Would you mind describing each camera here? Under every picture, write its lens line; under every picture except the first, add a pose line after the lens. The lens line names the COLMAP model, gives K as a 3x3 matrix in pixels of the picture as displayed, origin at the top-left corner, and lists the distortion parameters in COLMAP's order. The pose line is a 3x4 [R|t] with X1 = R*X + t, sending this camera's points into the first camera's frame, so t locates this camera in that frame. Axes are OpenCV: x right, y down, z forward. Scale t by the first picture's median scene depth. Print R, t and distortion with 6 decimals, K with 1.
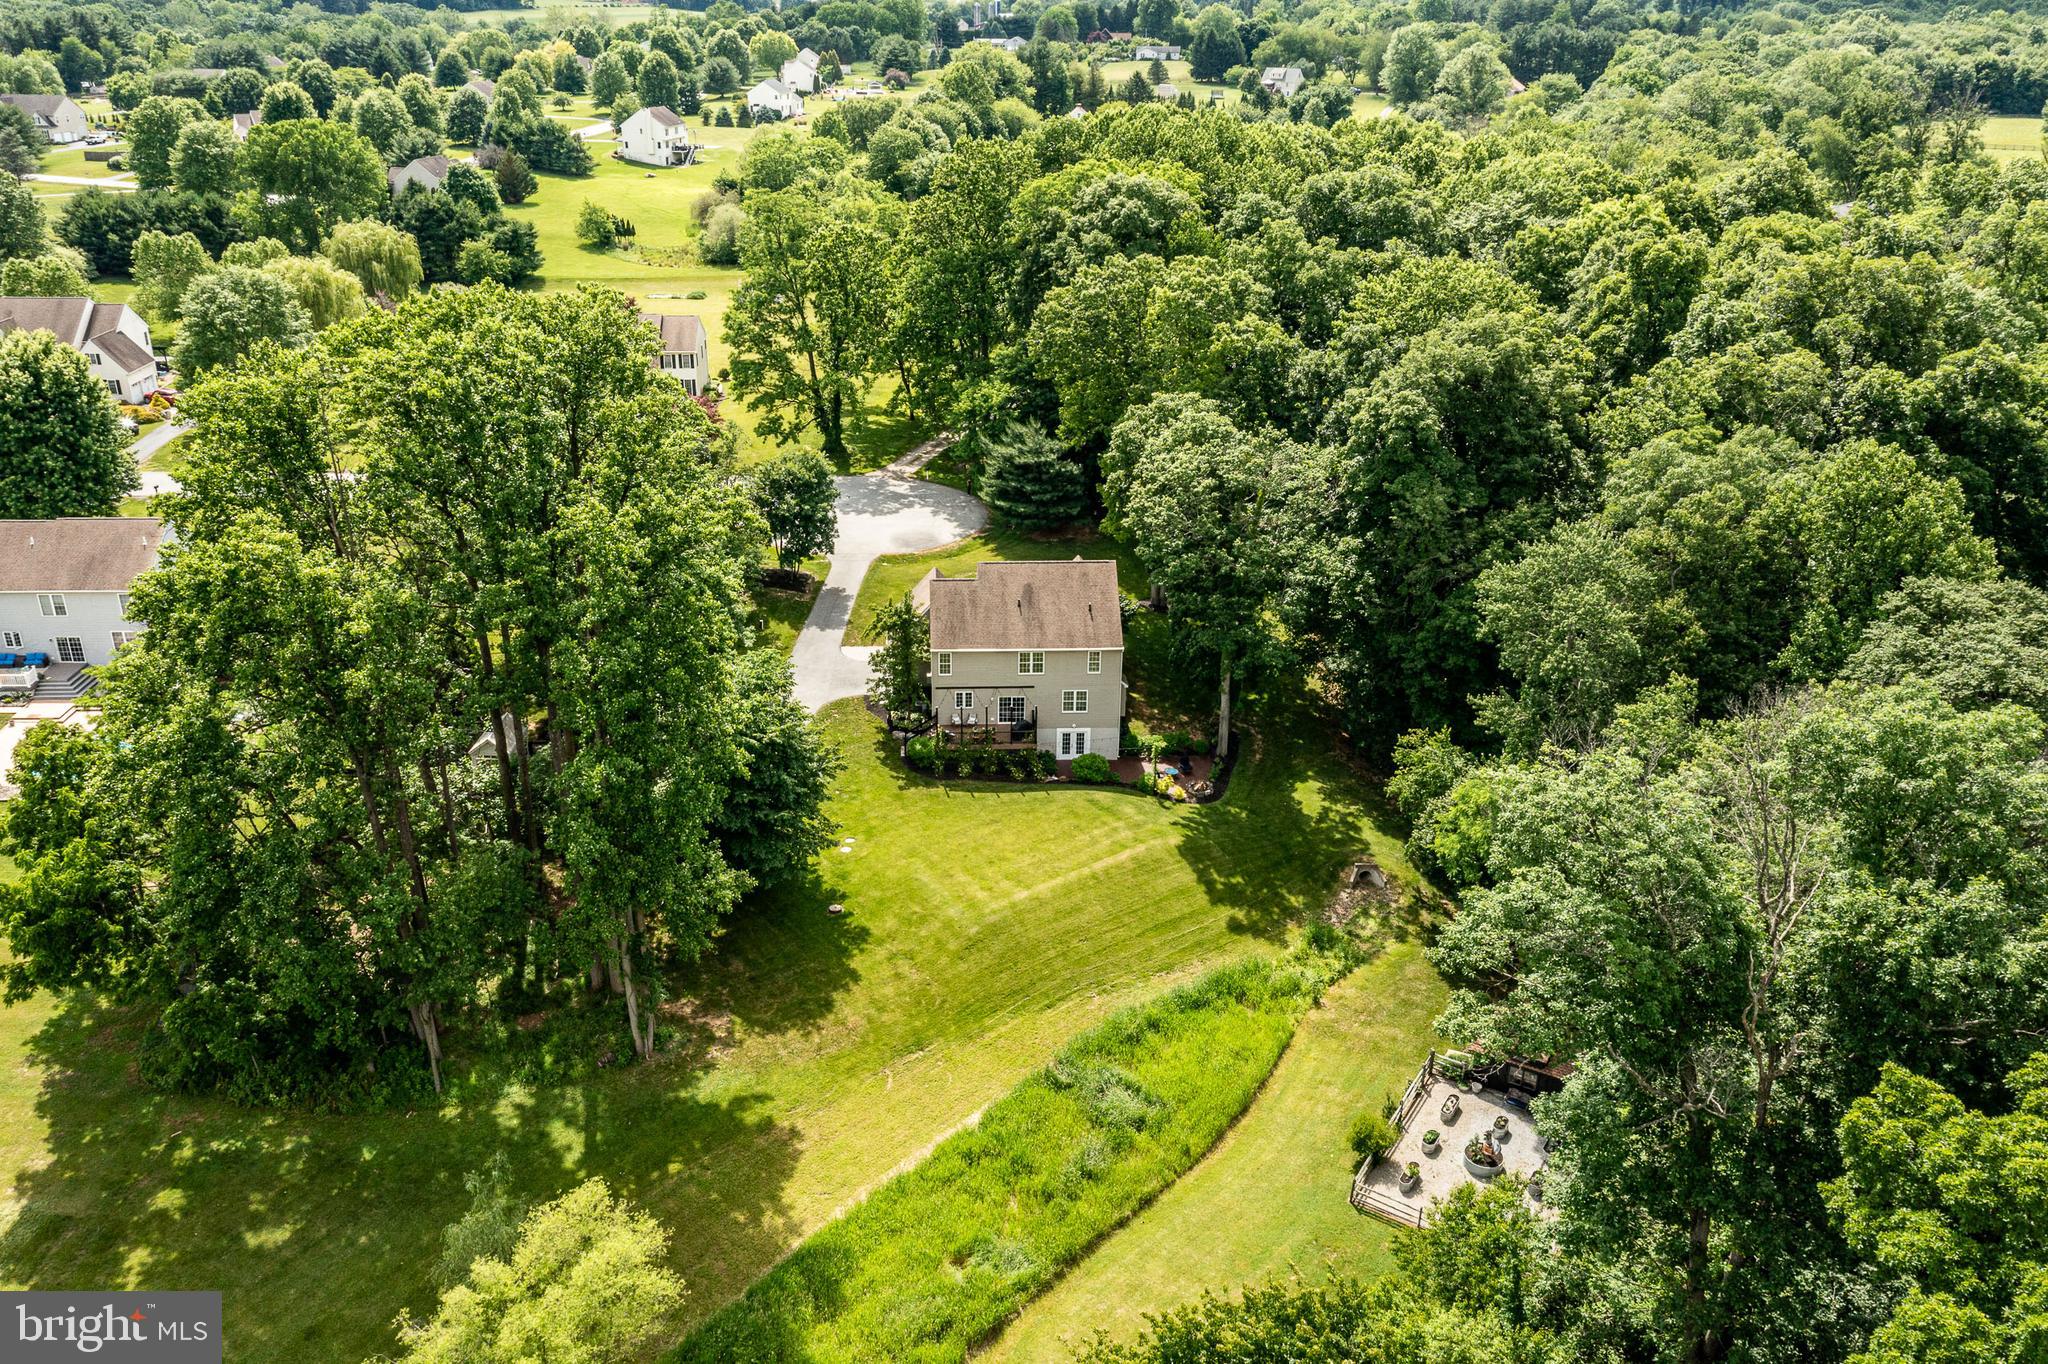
lens RADIAL K [[1626.6, 0, 1026.2], [0, 1626.6, 682.9], [0, 0, 1]] dist [-0.004533, 0.037116]
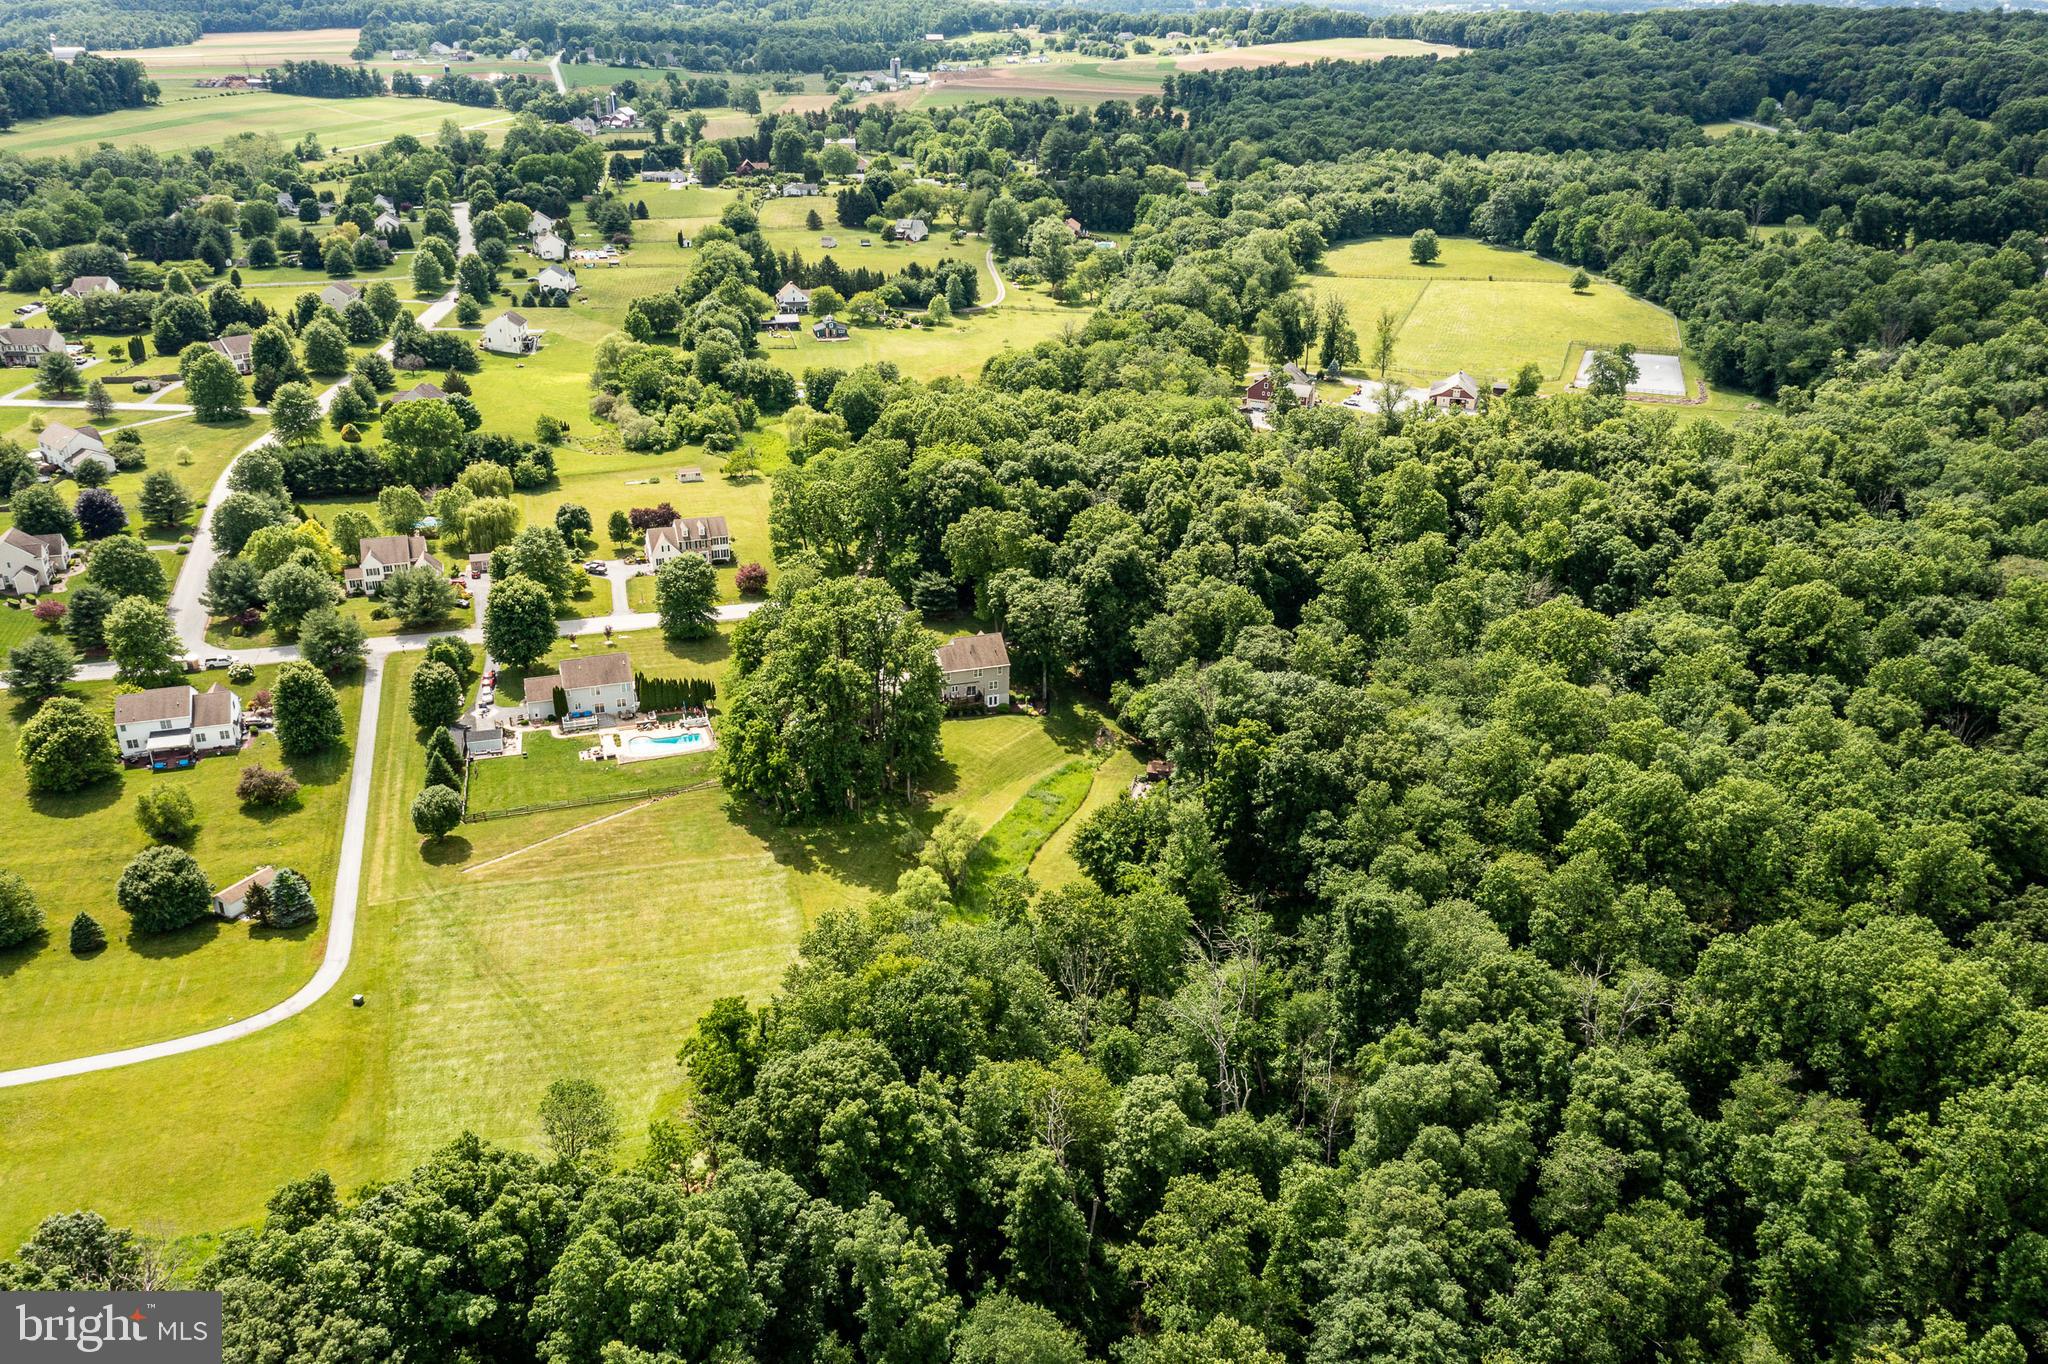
lens RADIAL K [[1626.6, 0, 1026.2], [0, 1626.6, 682.9], [0, 0, 1]] dist [-0.004533, 0.037116]
pose [[0.964643, -0.105906, 0.241347, -0.576655], [0.104321, 0.994355, 0.019373, -0.039966], [-0.242037, 0.006489, 0.970245, -1.675906]]
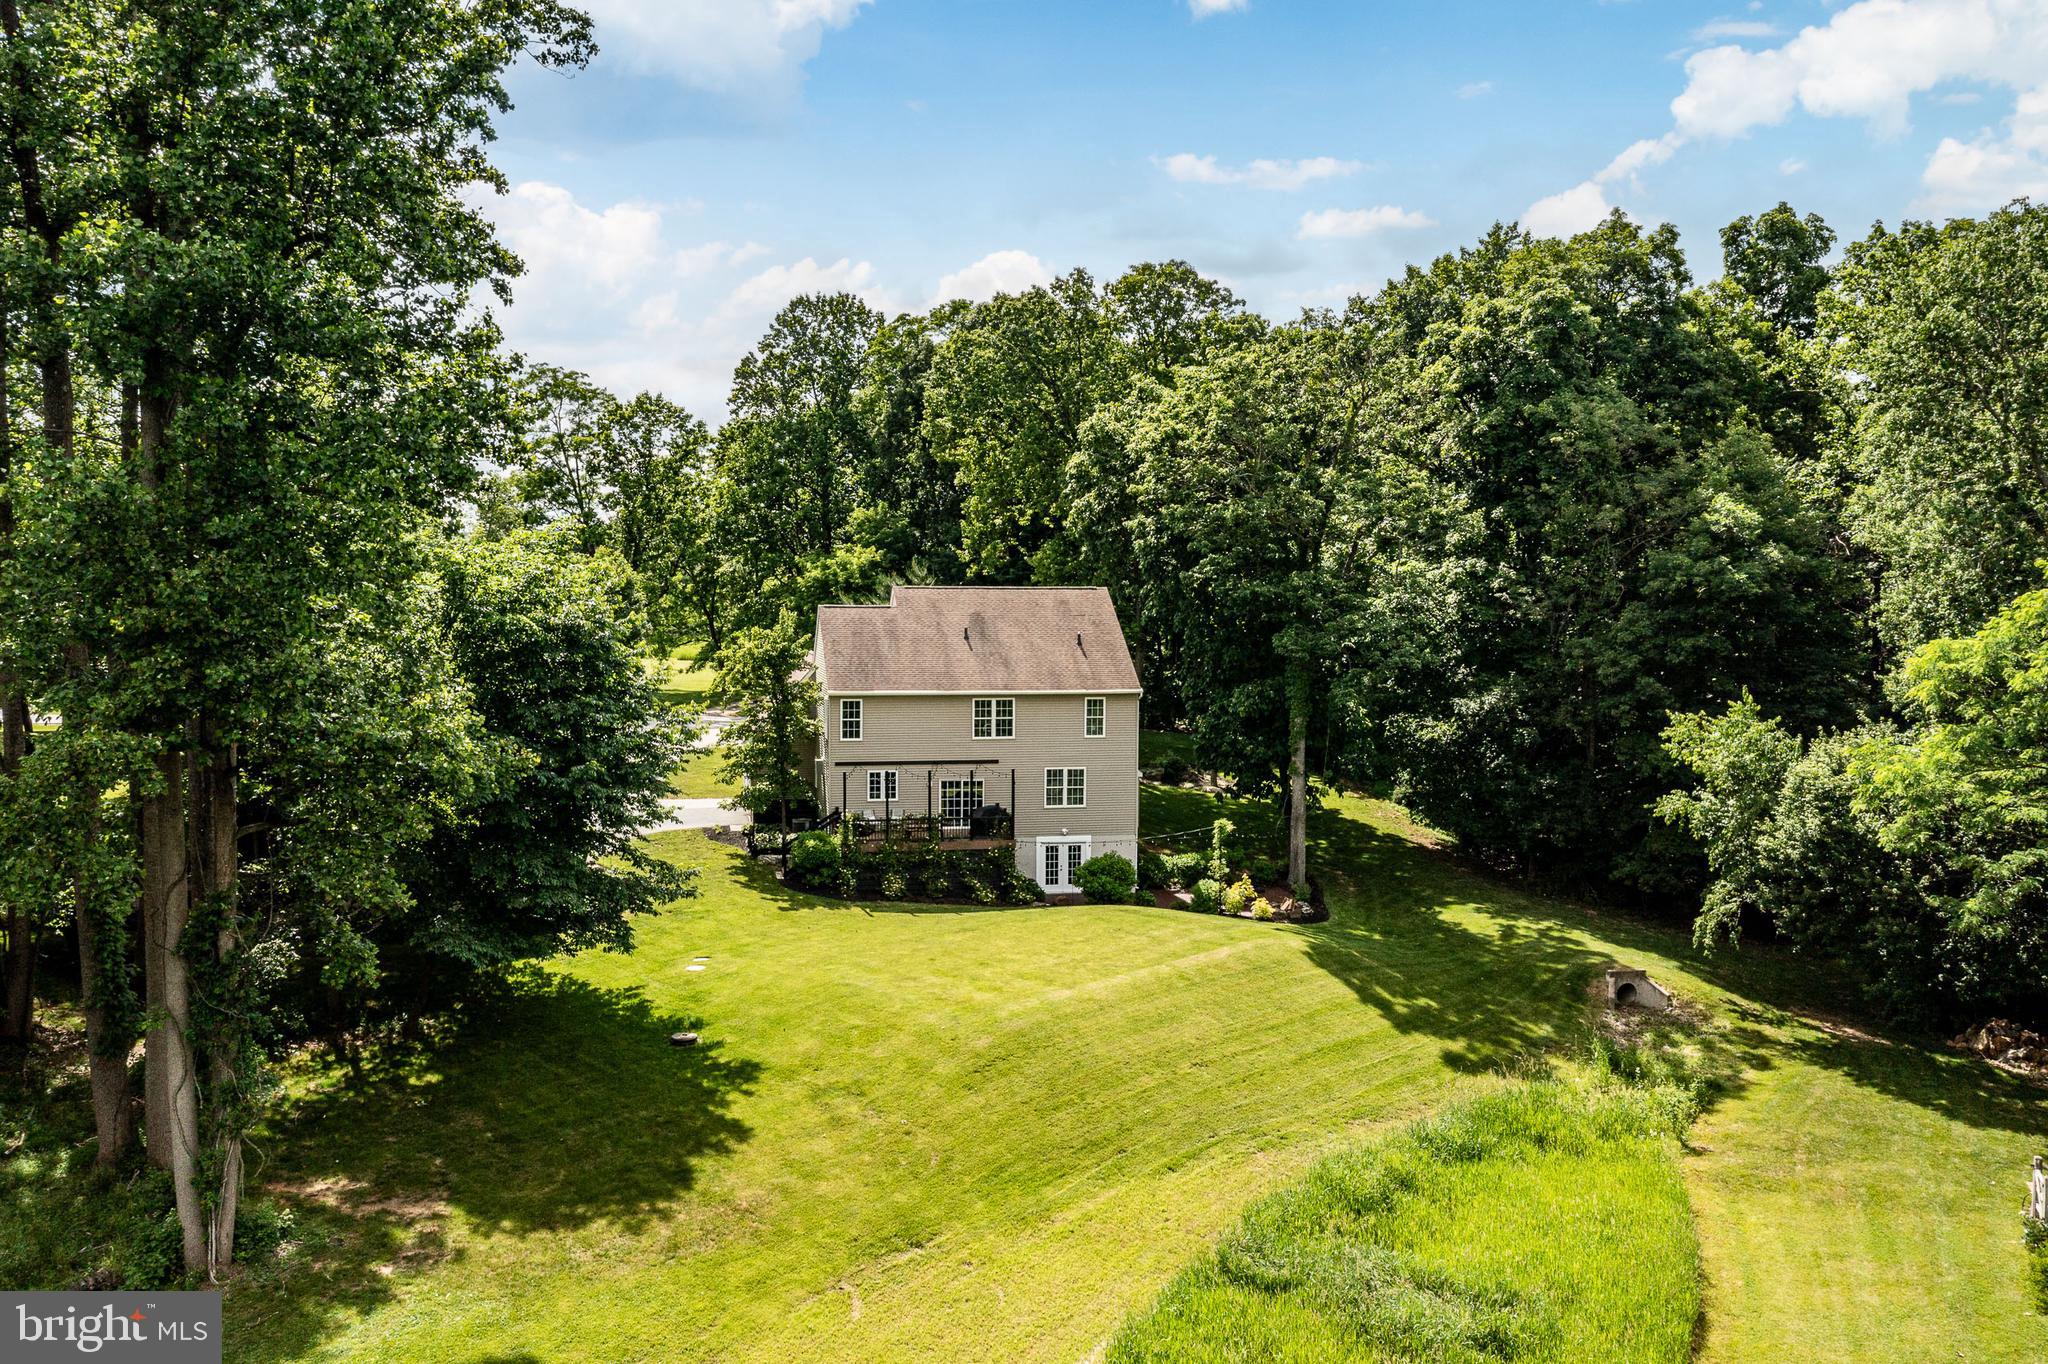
lens RADIAL K [[1626.6, 0, 1026.2], [0, 1626.6, 682.9], [0, 0, 1]] dist [-0.004533, 0.037116]
pose [[0.988584, -0.015437, 0.149881, -0.073853], [0.065893, 0.938865, -0.337920, 0.176790], [-0.135501, 0.343938, 0.929164, 0.421928]]
